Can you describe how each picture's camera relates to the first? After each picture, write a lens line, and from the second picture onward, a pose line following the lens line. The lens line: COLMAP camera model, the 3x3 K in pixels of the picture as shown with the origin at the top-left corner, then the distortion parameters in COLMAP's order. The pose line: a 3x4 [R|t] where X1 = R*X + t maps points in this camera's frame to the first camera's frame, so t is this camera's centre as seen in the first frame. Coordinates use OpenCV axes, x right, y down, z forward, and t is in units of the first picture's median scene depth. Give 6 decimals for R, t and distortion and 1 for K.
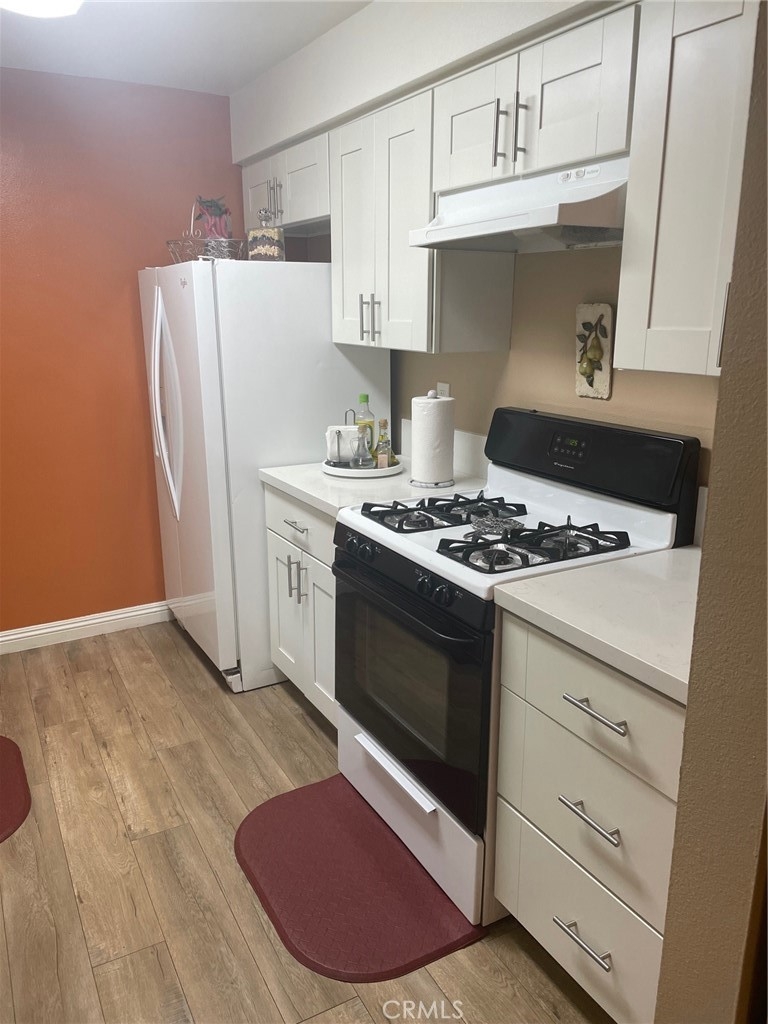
lens RADIAL K [[770.6, 0, 377.4], [0, 770.6, 513.0], [0, 0, 1]] dist [0.093831, -0.123851]
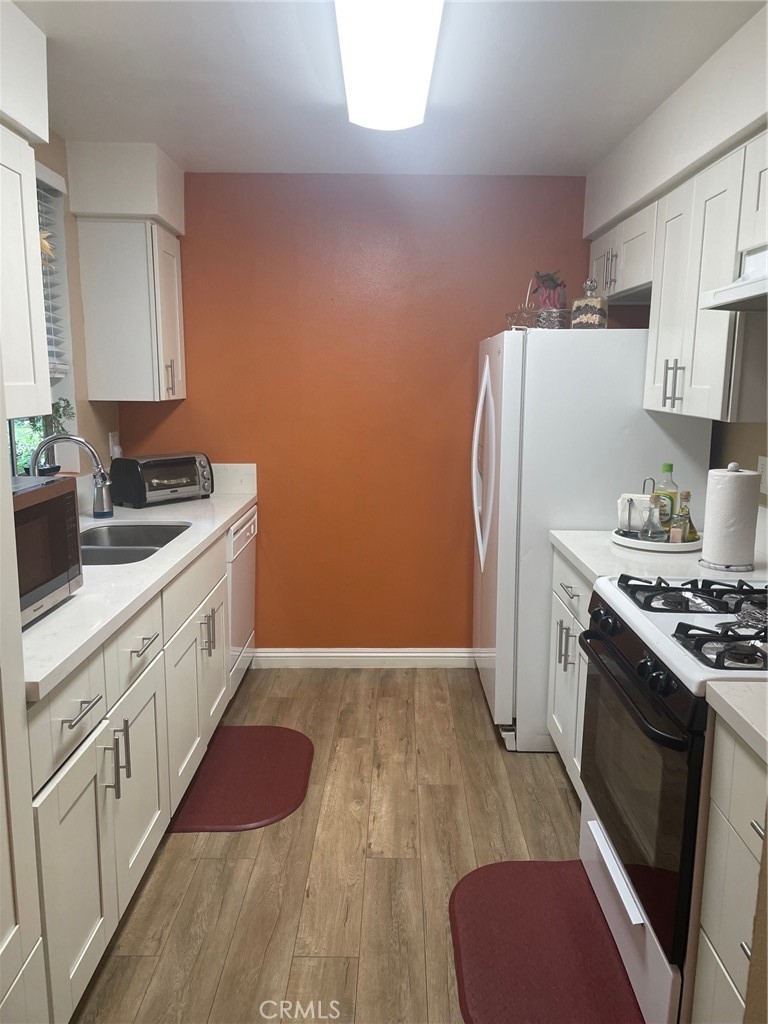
lens RADIAL K [[769.1, 0, 388.3], [0, 769.1, 511.9], [0, 0, 1]] dist [0.095386, -0.117042]
pose [[0.871944, 0.093710, -0.480555, 0.159950], [-0.134043, 0.989702, -0.050219, -0.002264], [0.470900, 0.108203, 0.875526, 0.018978]]
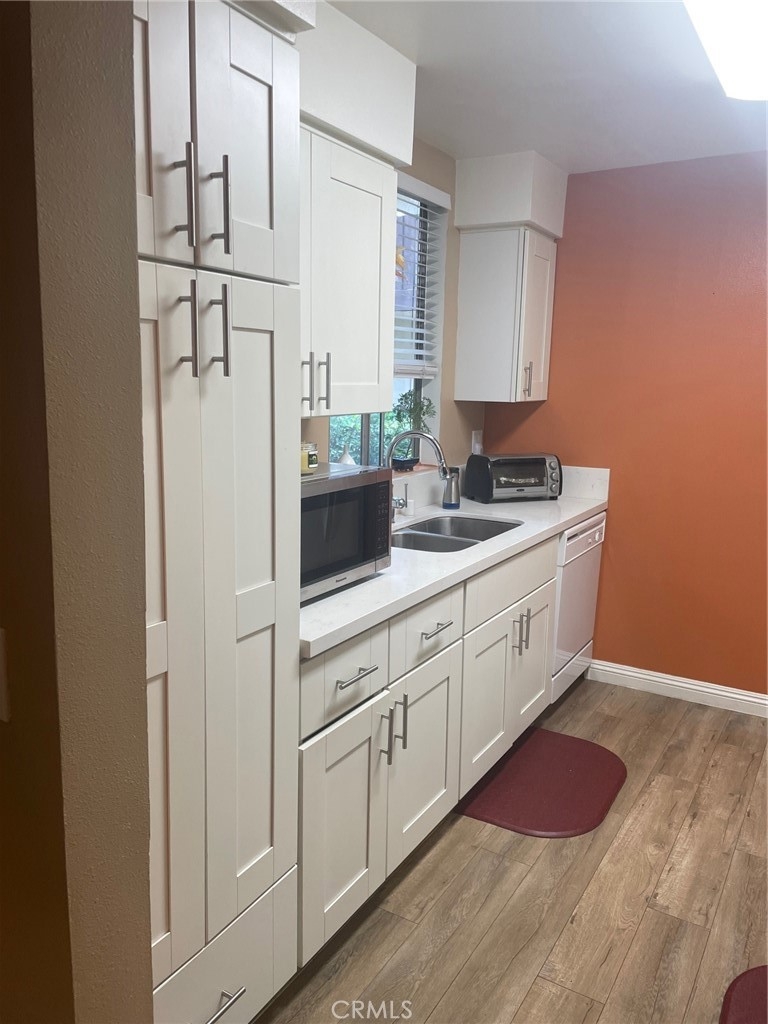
lens RADIAL K [[769.1, 0, 388.3], [0, 769.1, 511.9], [0, 0, 1]] dist [0.095386, -0.117042]
pose [[0.499365, 0.167072, -0.850130, 0.241728], [-0.241677, 0.969144, 0.048501, -0.027186], [0.832001, 0.181237, 0.524335, 0.106647]]
